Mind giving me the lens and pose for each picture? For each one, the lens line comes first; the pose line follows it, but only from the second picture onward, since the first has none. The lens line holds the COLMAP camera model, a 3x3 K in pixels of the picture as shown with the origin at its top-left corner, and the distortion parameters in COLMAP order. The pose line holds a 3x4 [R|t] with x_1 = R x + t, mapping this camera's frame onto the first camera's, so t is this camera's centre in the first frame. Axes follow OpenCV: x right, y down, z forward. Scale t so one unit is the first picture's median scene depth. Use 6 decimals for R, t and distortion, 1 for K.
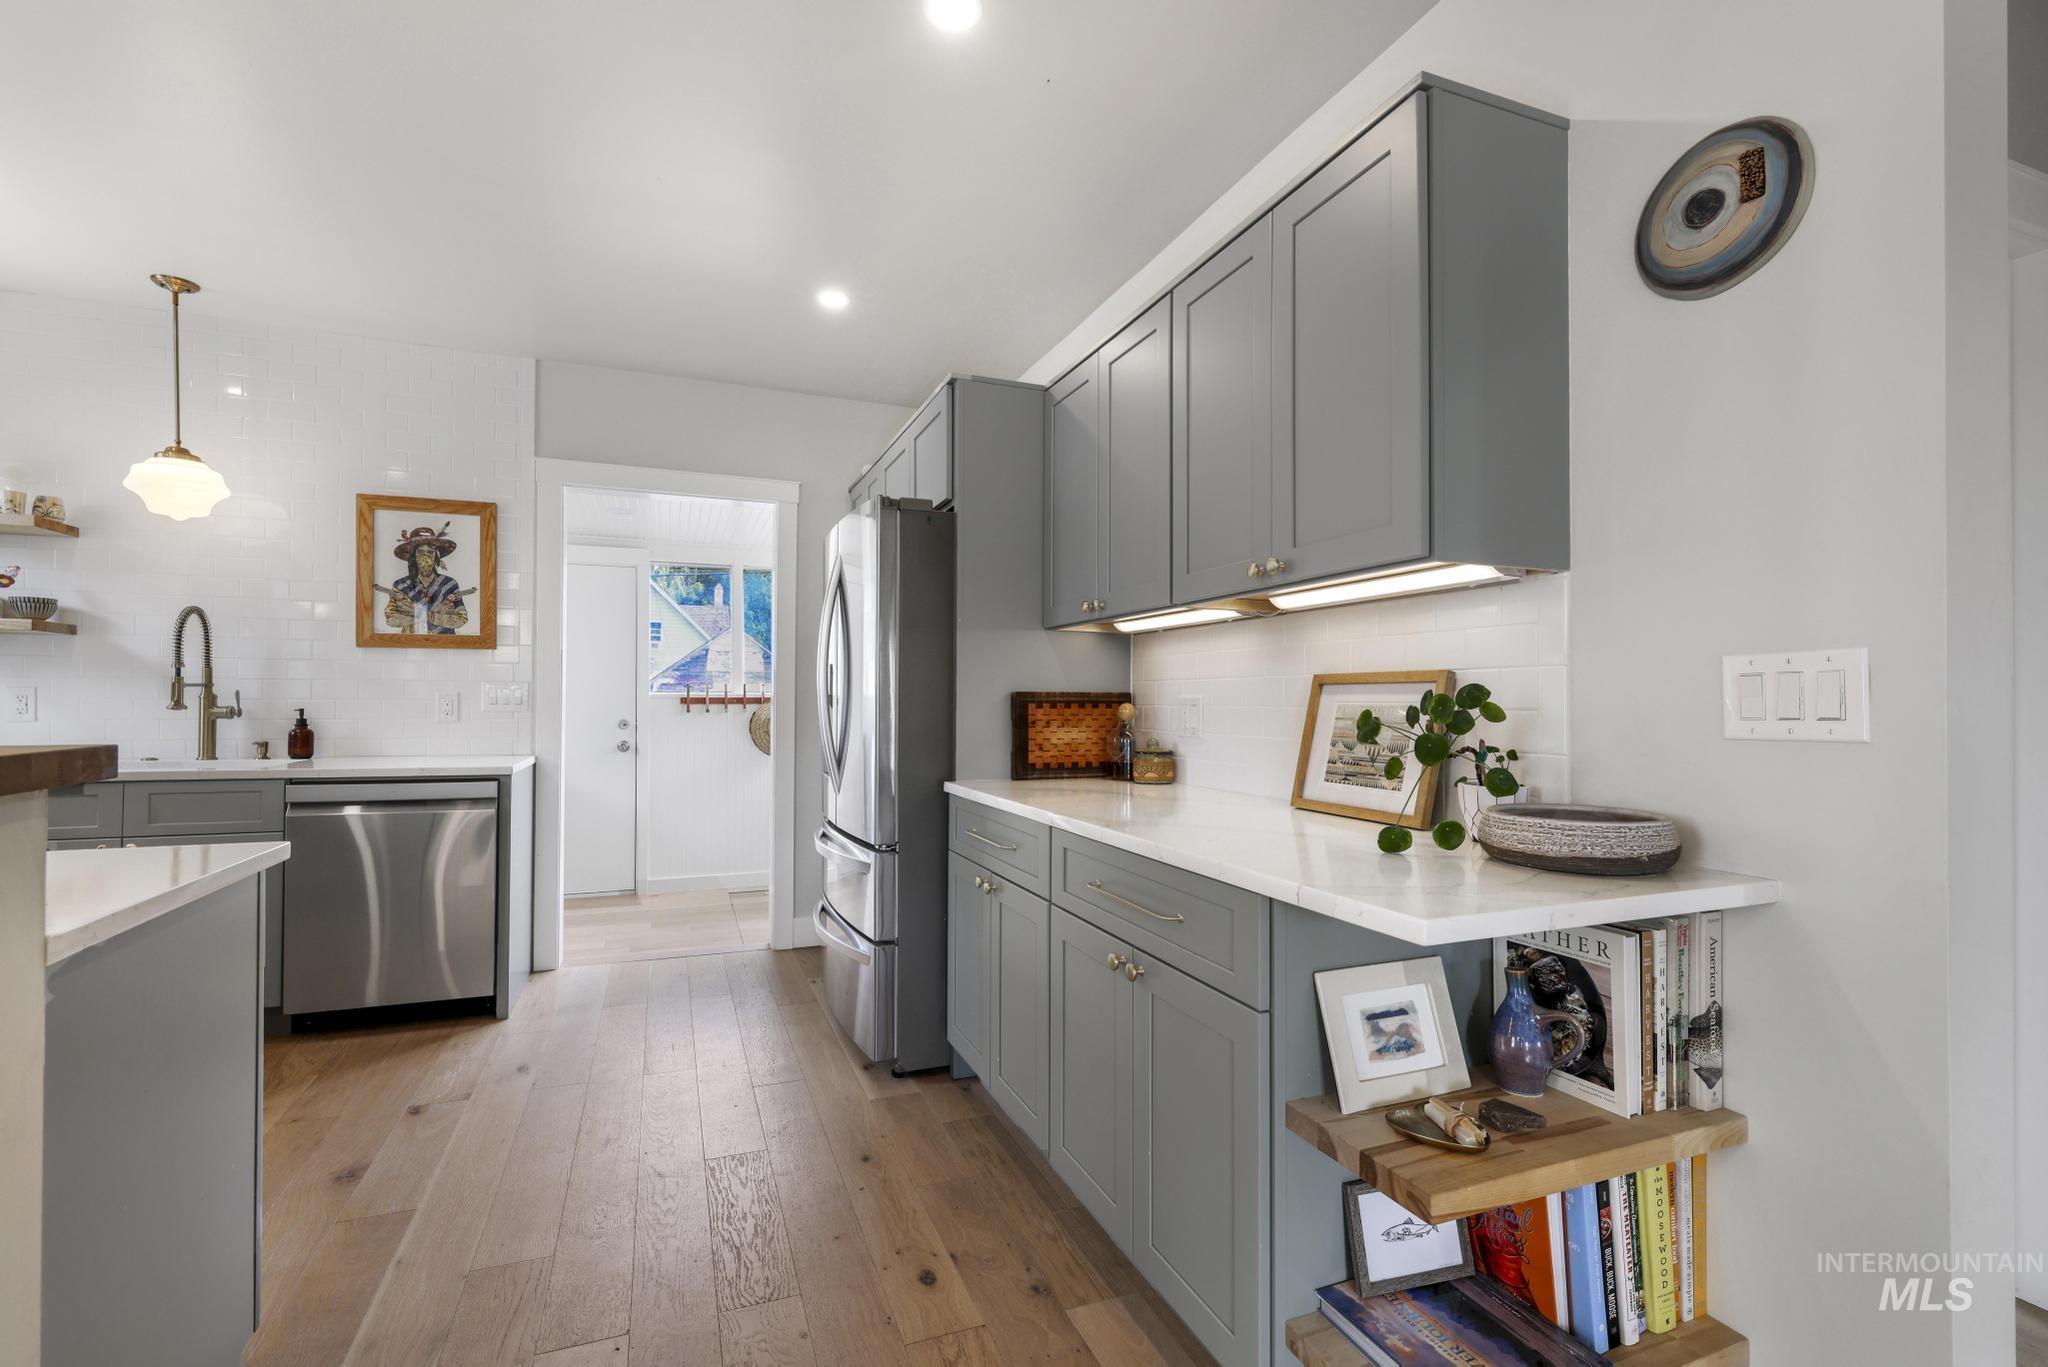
lens RADIAL K [[891.8, 0, 1024.4], [0, 891.8, 692.9], [0, 0, 1]] dist [-0.000040, -0.000045]
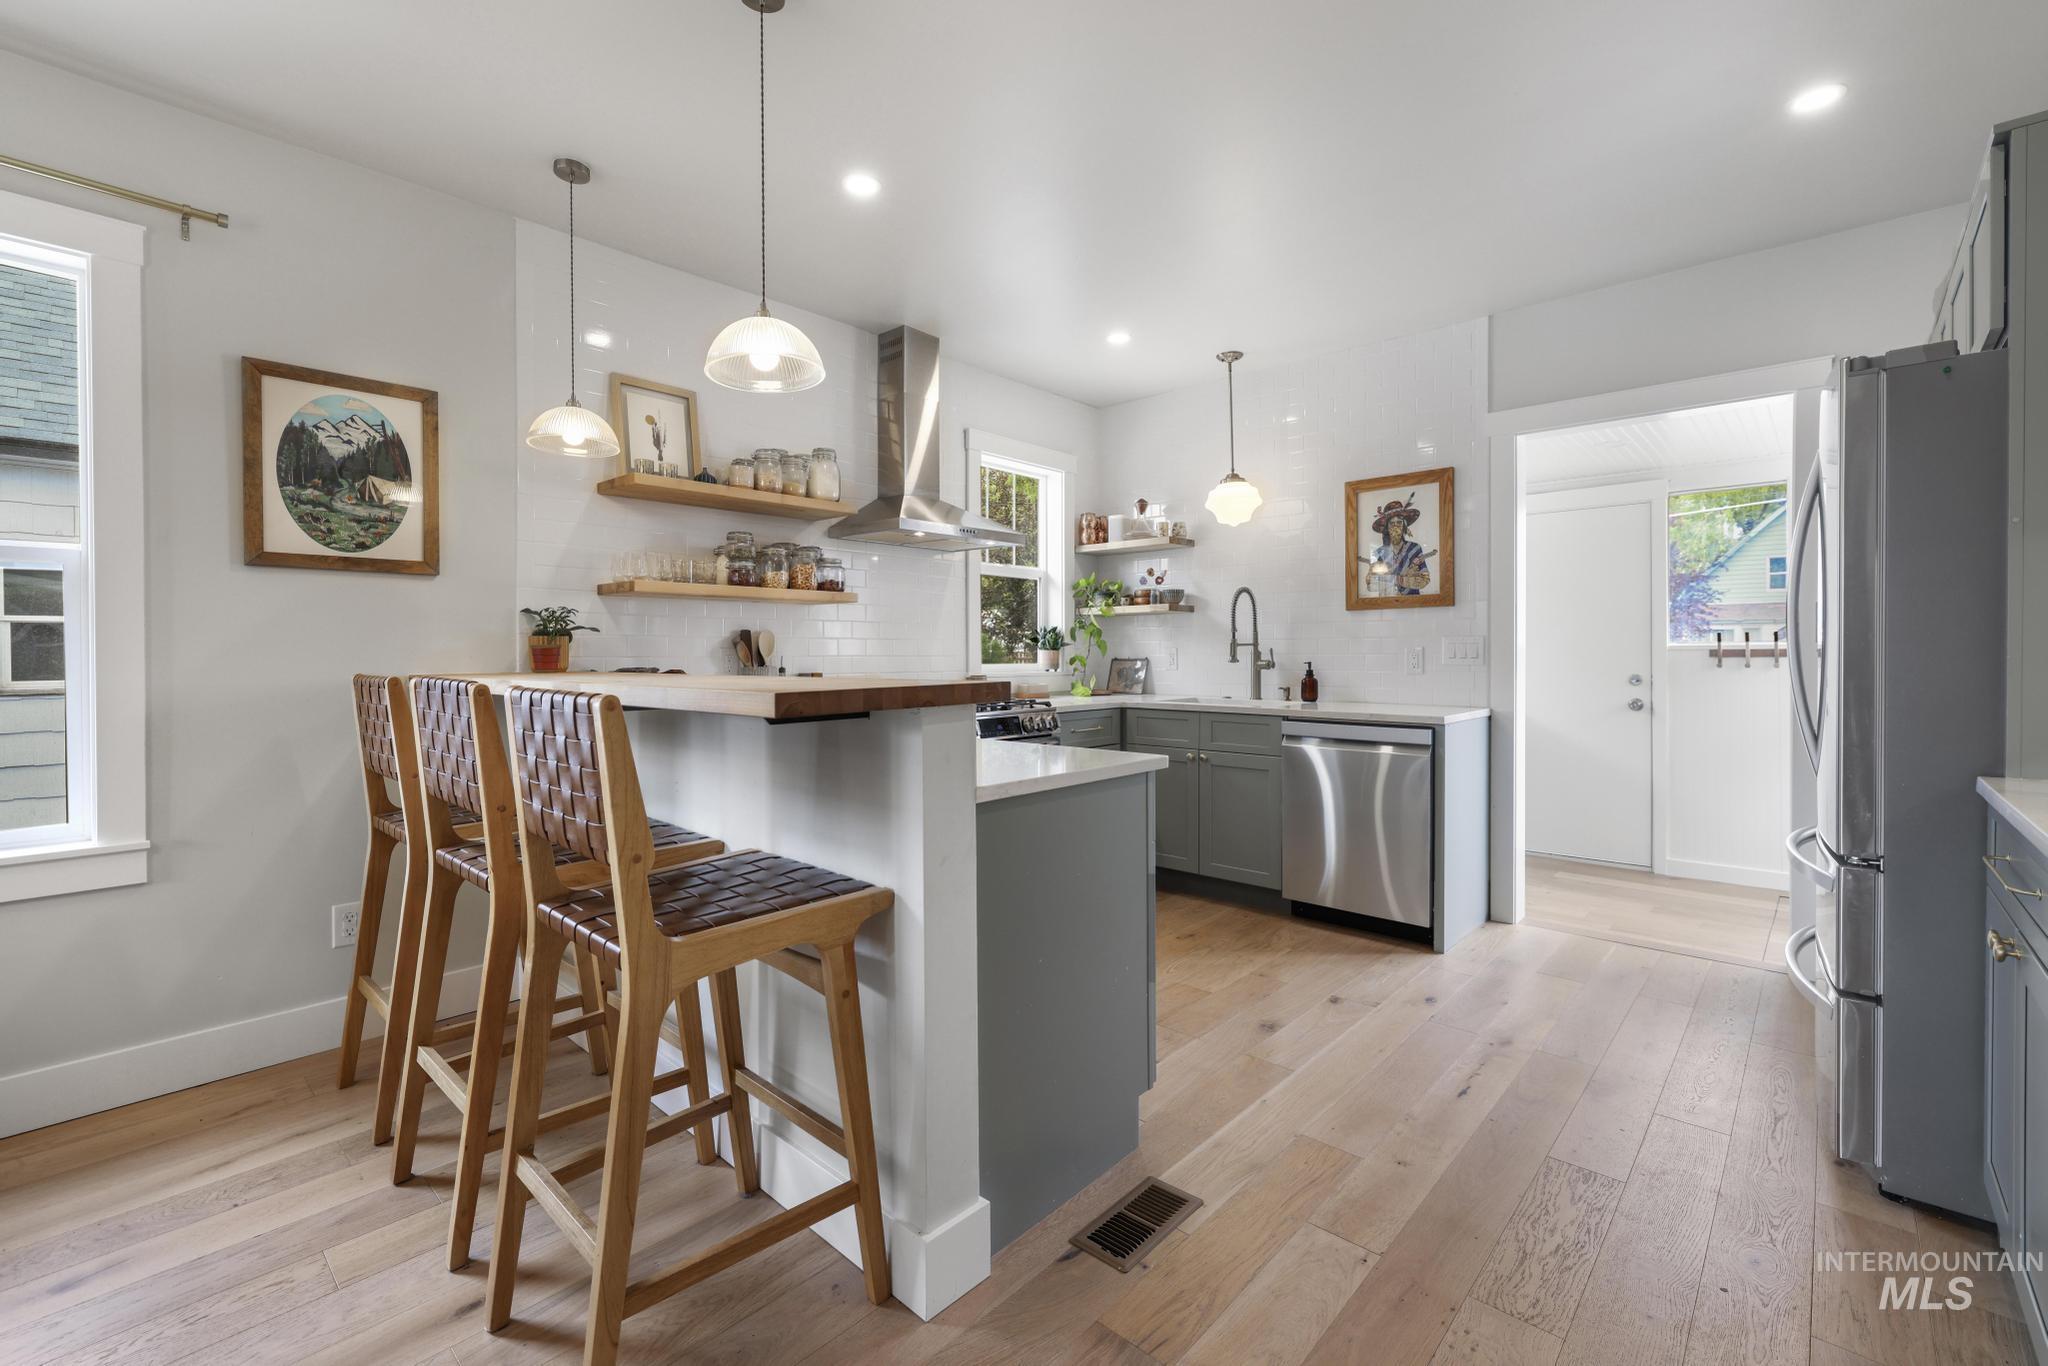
lens RADIAL K [[891.8, 0, 1017.7], [0, 891.8, 665.7], [0, 0, 1]] dist [-0.000040, -0.000045]
pose [[0.431692, 0.004436, -0.902010, 0.153907], [0.013728, 0.999840, 0.011487, 0.003138], [0.901916, -0.017342, 0.431562, 0.085569]]
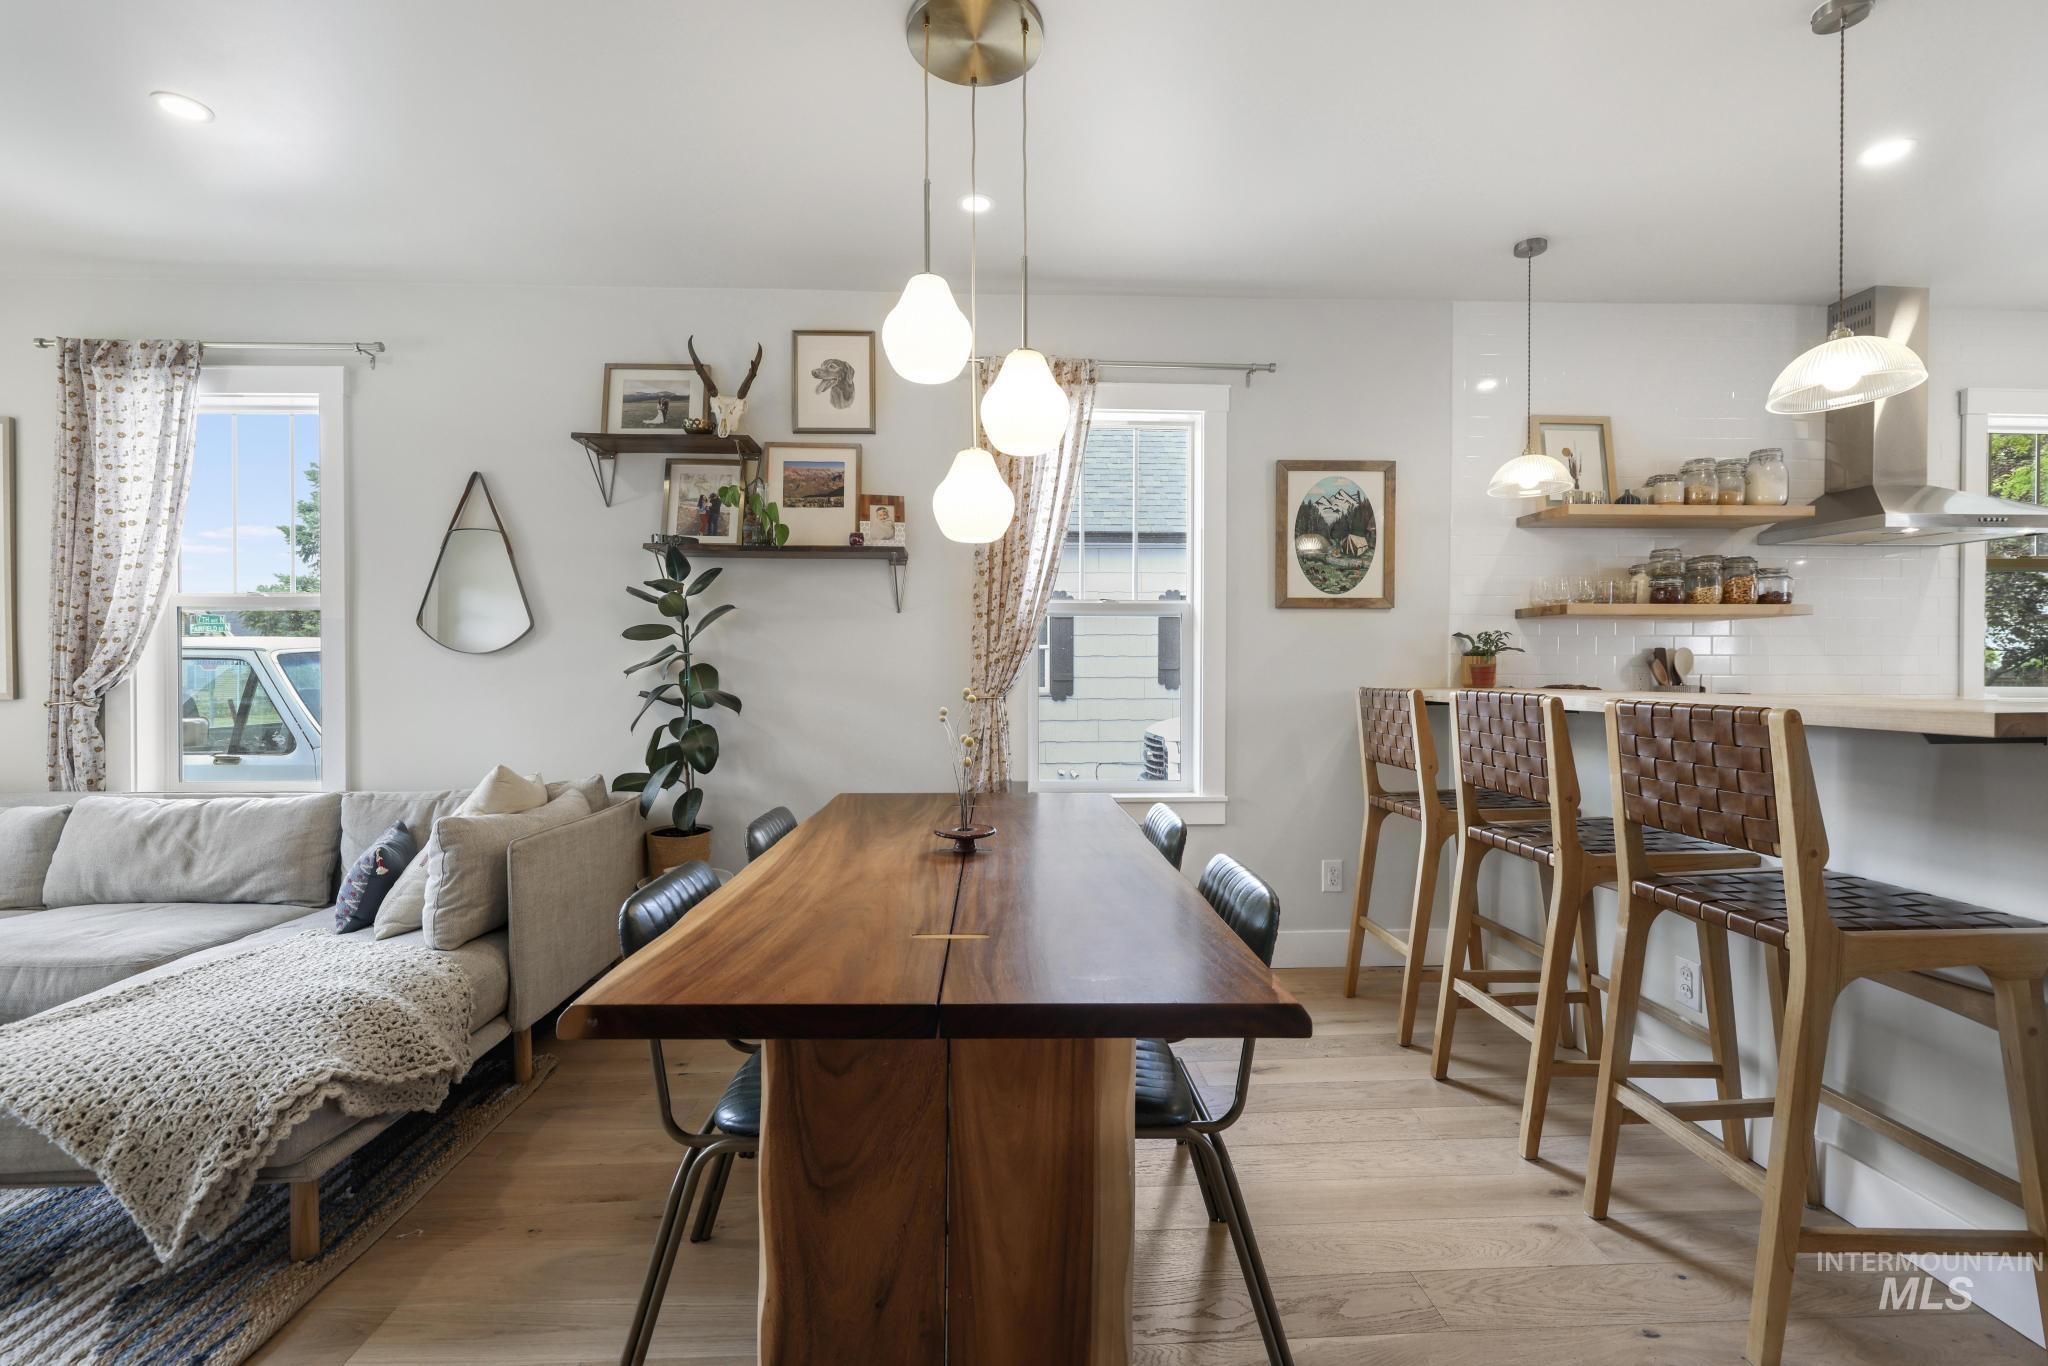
lens RADIAL K [[870.3, 0, 1011.9], [0, 870.3, 676.2], [0, 0, 1]] dist [-0.000674, -0.000630]
pose [[-0.337067, -0.001054, -0.941480, 0.269995], [0.005759, 0.999978, -0.003181, 0.000358], [0.941463, -0.006494, -0.337053, -0.120377]]
